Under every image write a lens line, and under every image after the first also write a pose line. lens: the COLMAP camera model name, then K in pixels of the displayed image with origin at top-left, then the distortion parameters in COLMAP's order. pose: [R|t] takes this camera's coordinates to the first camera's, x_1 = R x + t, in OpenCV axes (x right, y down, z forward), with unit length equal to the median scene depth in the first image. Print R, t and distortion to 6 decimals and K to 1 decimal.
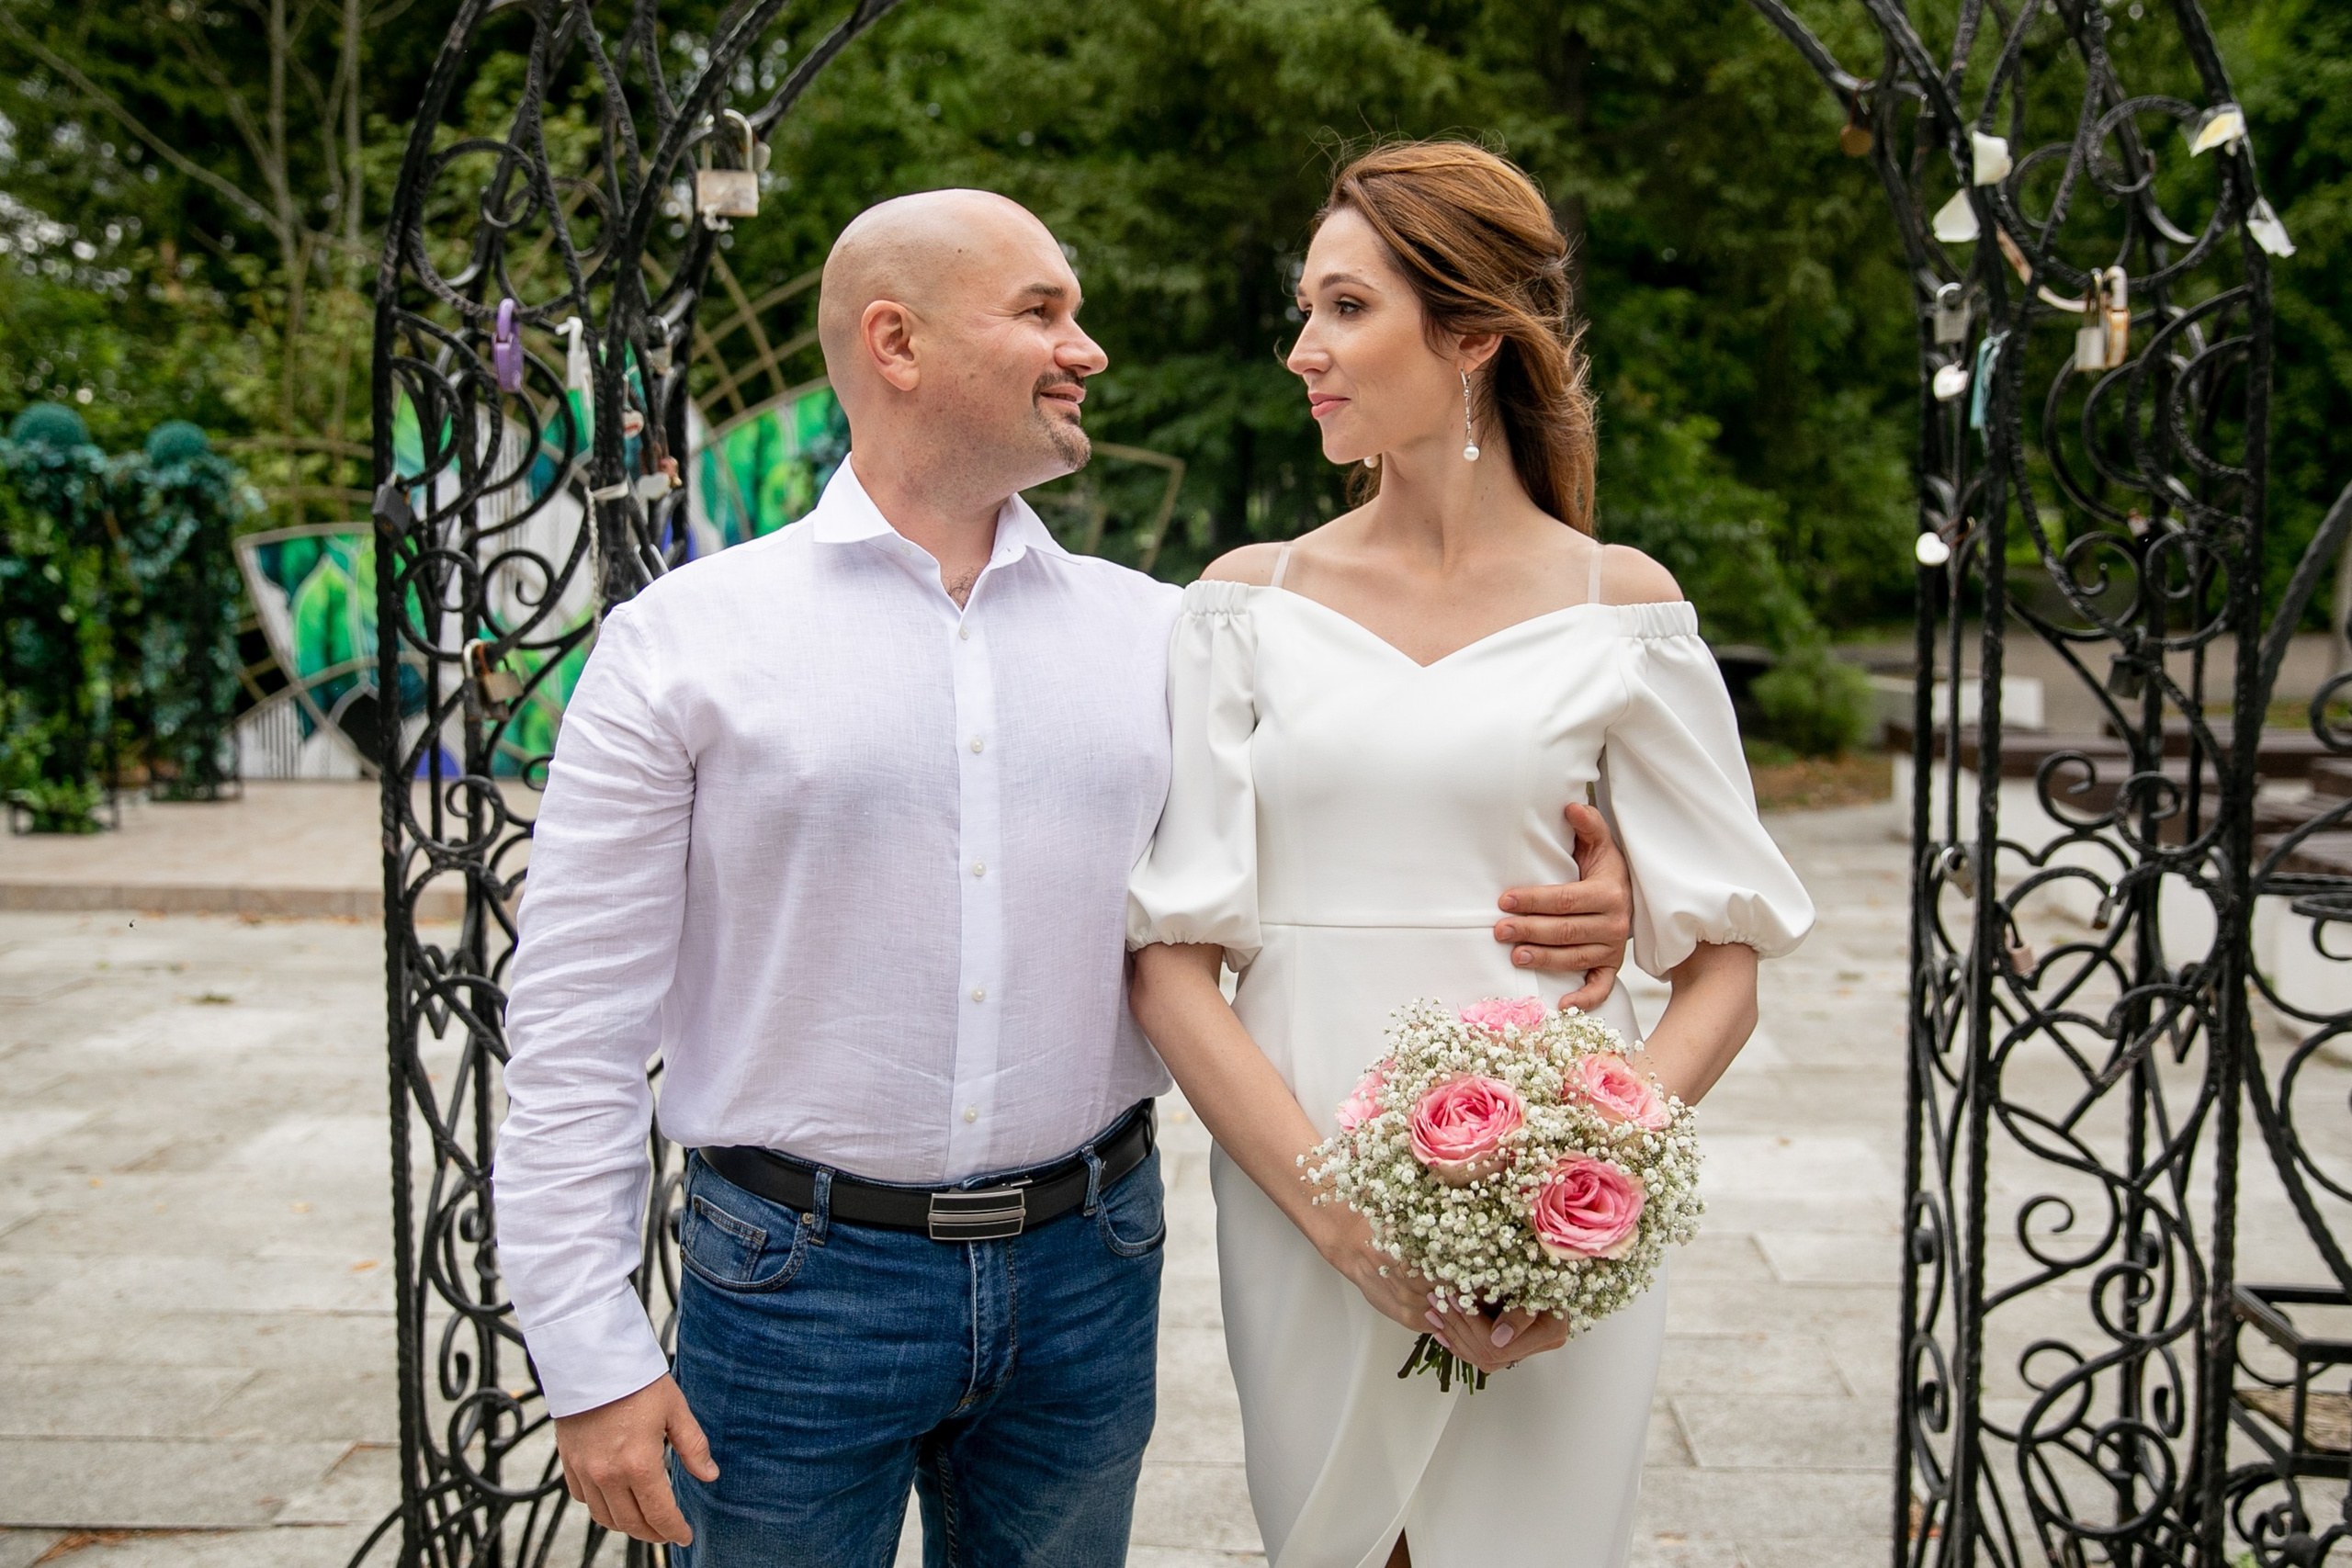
lens RADIAL K [[2032.1, 0, 1177.1], [0, 2032.1, 705.2], [0, 0, 1]] dist [0.121195, 0.000609]
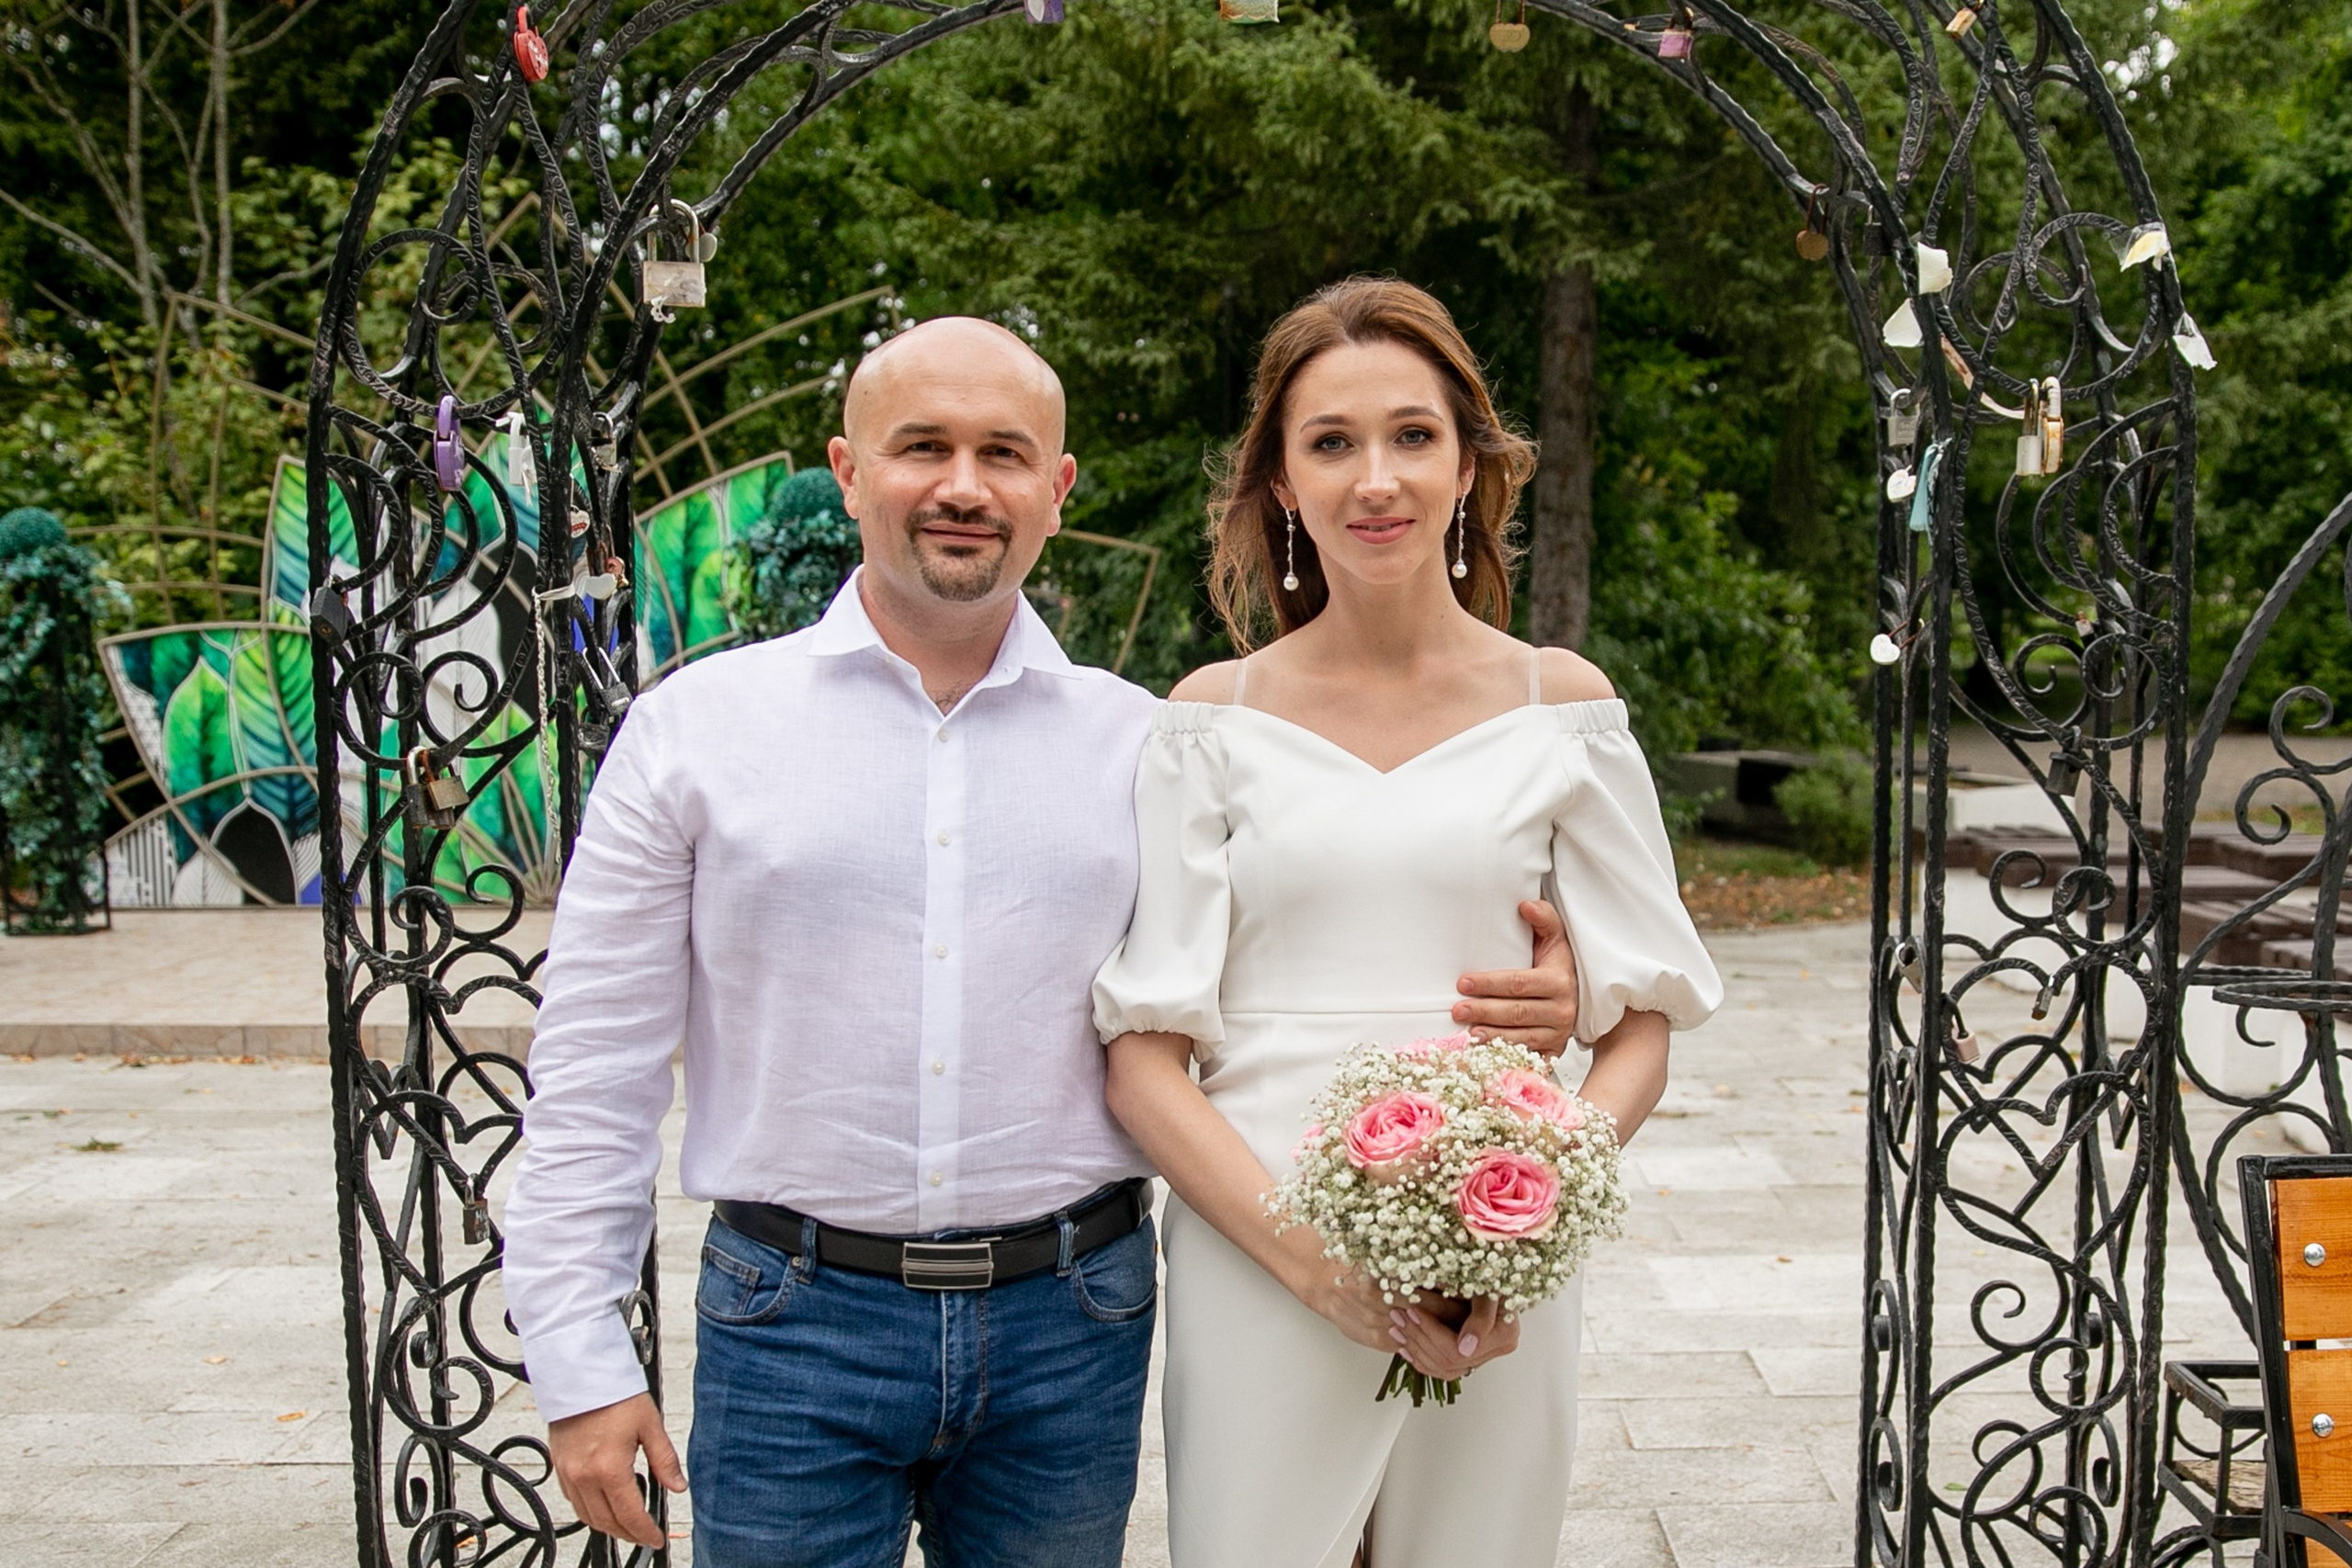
lens RADIAL K [[1390.0, 0, 1179.1], [0, 1390.0, 819.3], [0, 0, 1]] dist [-0.001019, 0.000808]
pose [[0.997574, -0.009379, 0.068975, -0.030041], [0.007150, 0.999446, 0.032502, -0.016939], [-0.069241, -0.031930, 0.997089, 0.345009]]
